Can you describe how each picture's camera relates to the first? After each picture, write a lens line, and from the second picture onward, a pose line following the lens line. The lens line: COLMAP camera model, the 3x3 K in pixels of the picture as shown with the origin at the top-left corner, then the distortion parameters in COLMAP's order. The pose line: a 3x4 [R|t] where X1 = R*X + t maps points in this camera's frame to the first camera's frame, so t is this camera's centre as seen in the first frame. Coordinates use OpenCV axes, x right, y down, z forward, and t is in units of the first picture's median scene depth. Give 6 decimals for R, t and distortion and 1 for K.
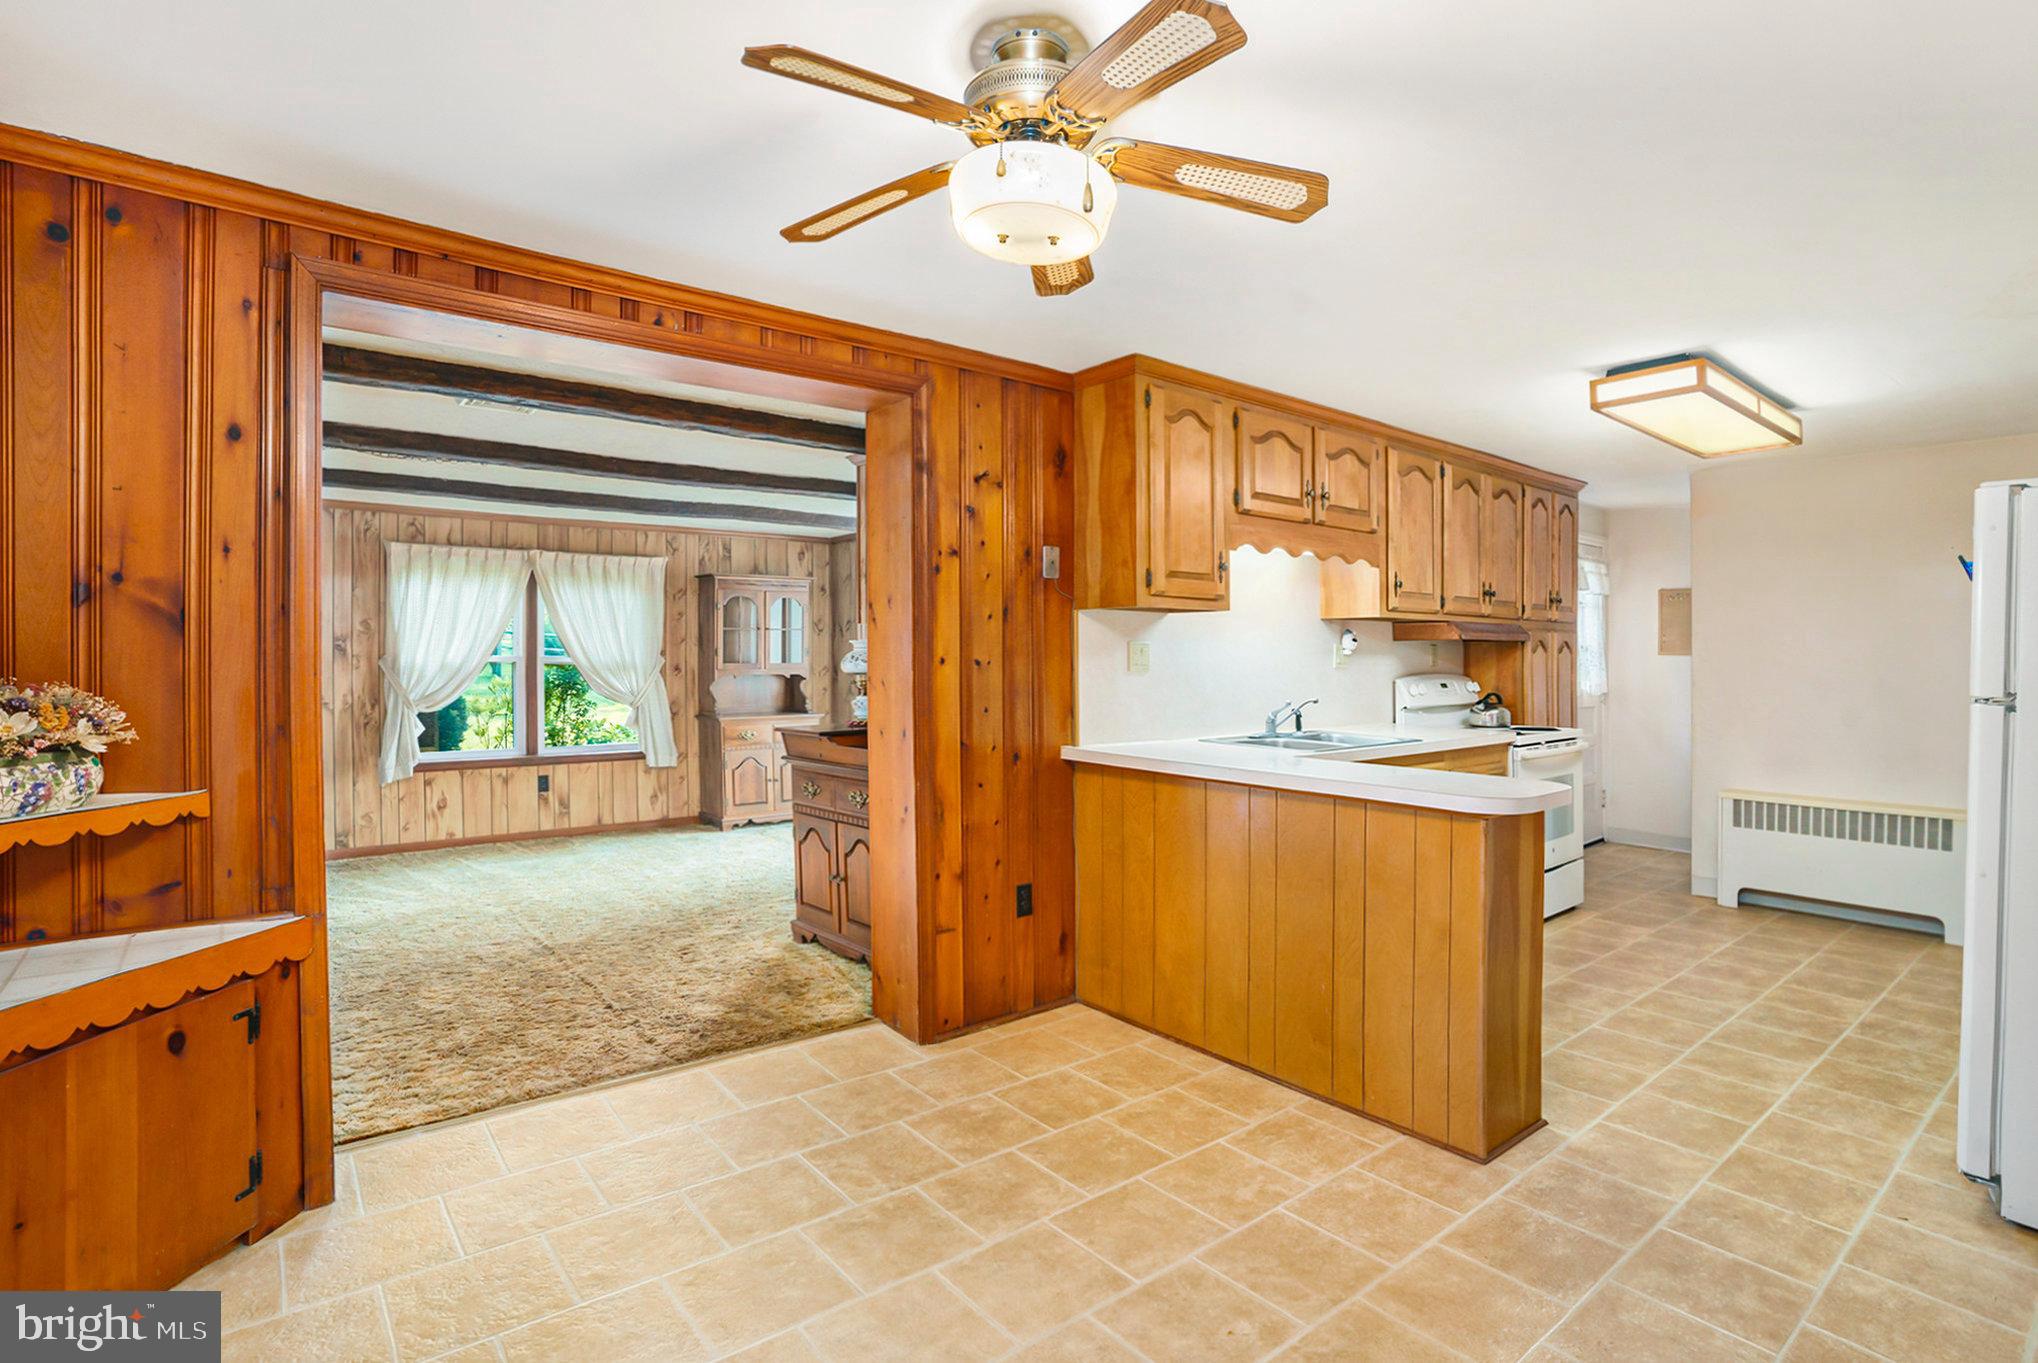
lens RADIAL K [[1024.4, 0, 1003.0], [0, 1024.4, 657.5], [0, 0, 1]] dist [-0.074650, 0.036818]
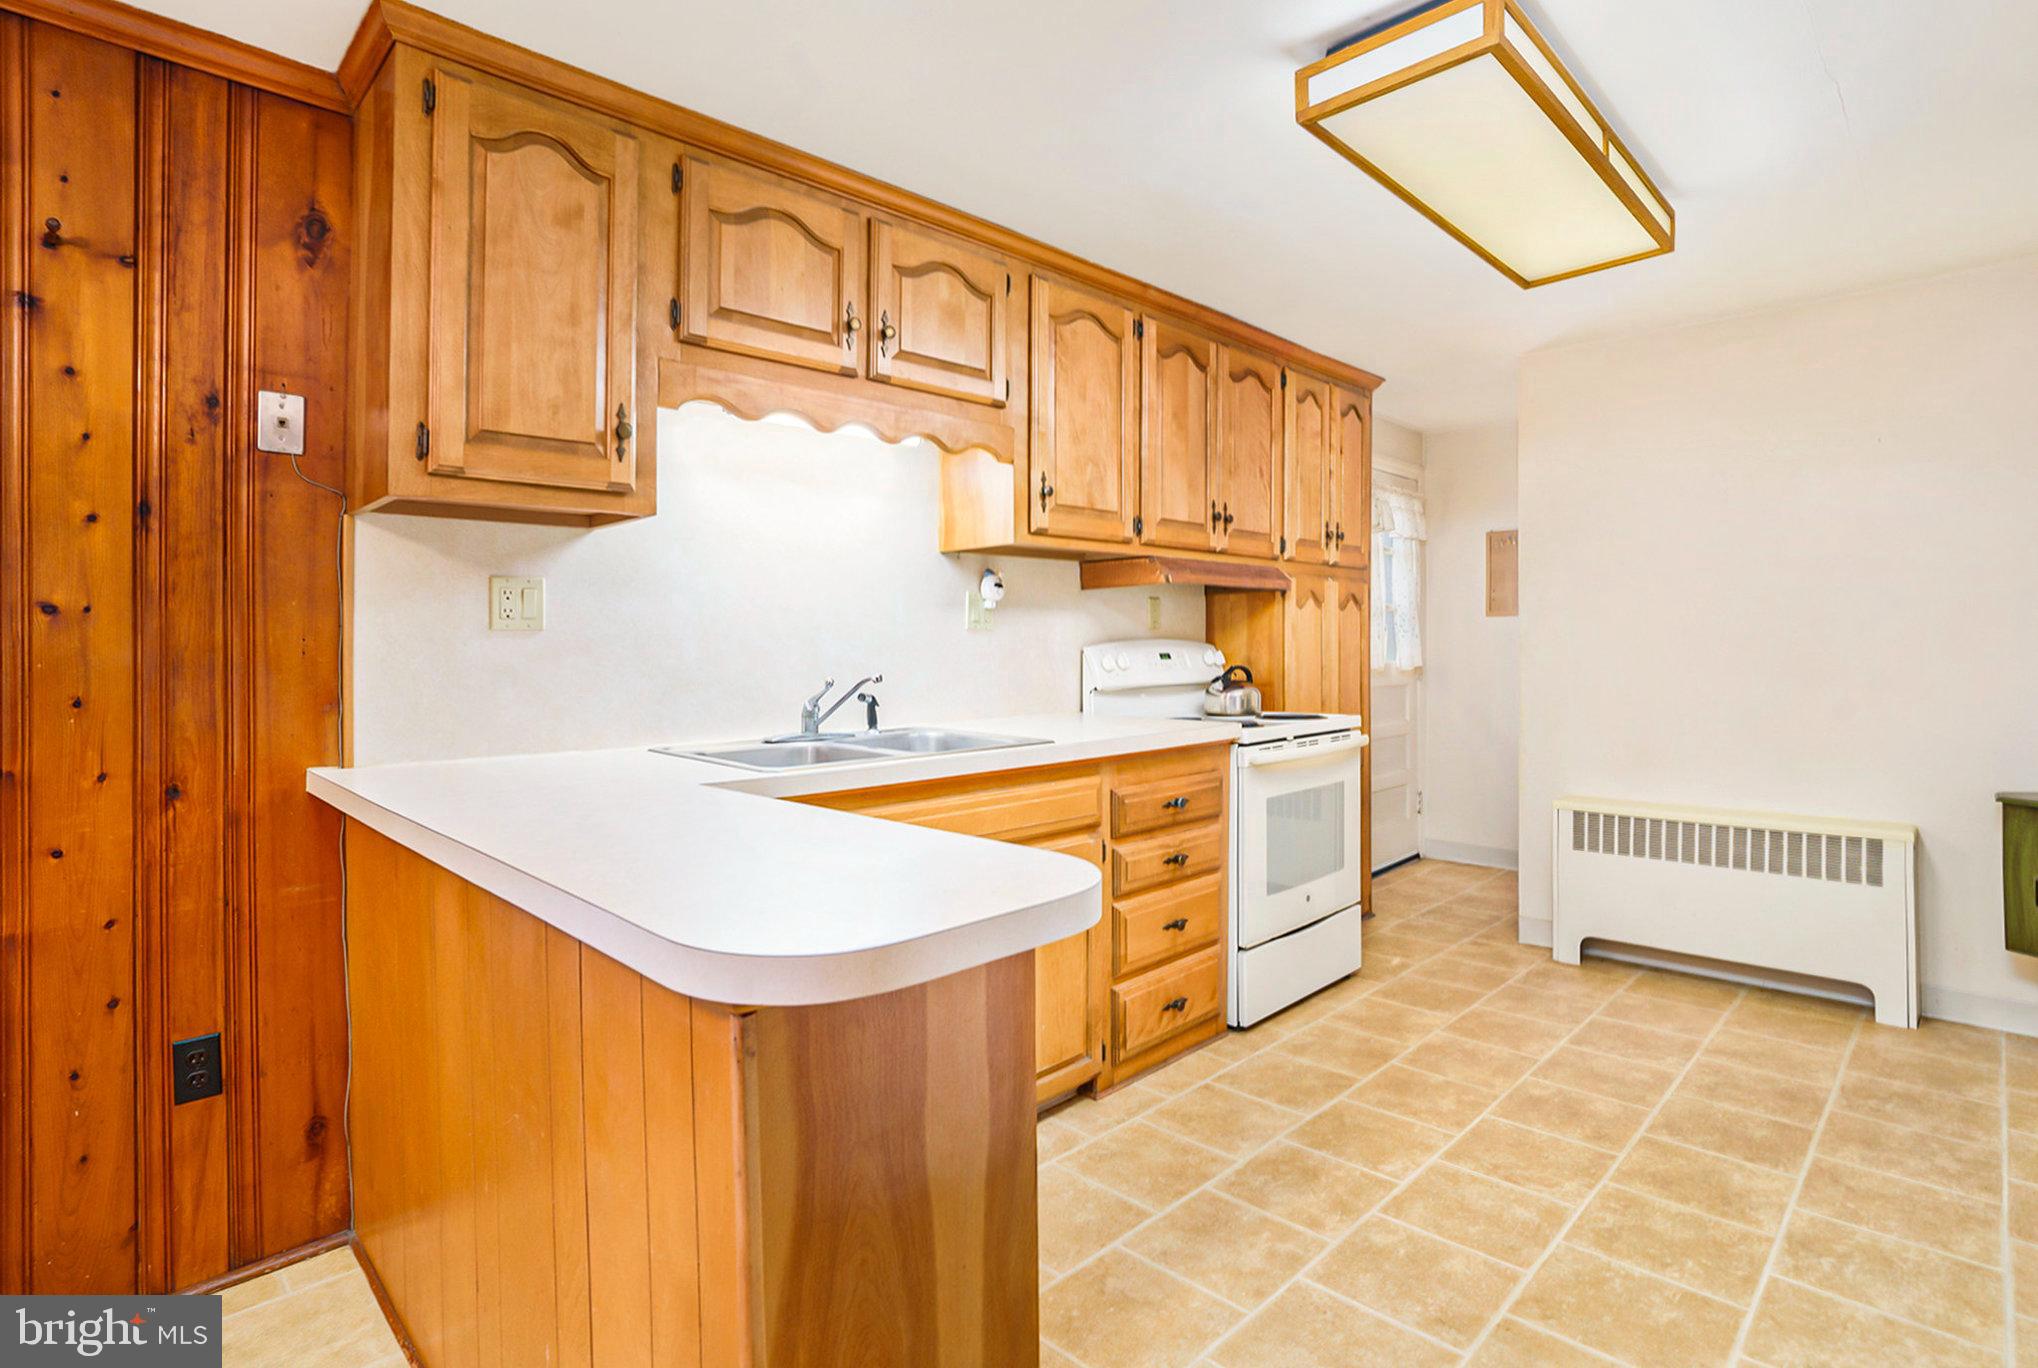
lens RADIAL K [[1000.7, 0, 964.9], [0, 1000.7, 661.4], [0, 0, 1]] dist [-0.095397, 0.067104]
pose [[0.997995, -0.013943, 0.061744, 0.299939], [0.012965, 0.999784, 0.016221, 0.022115], [-0.061957, -0.015388, 0.997960, 0.387127]]
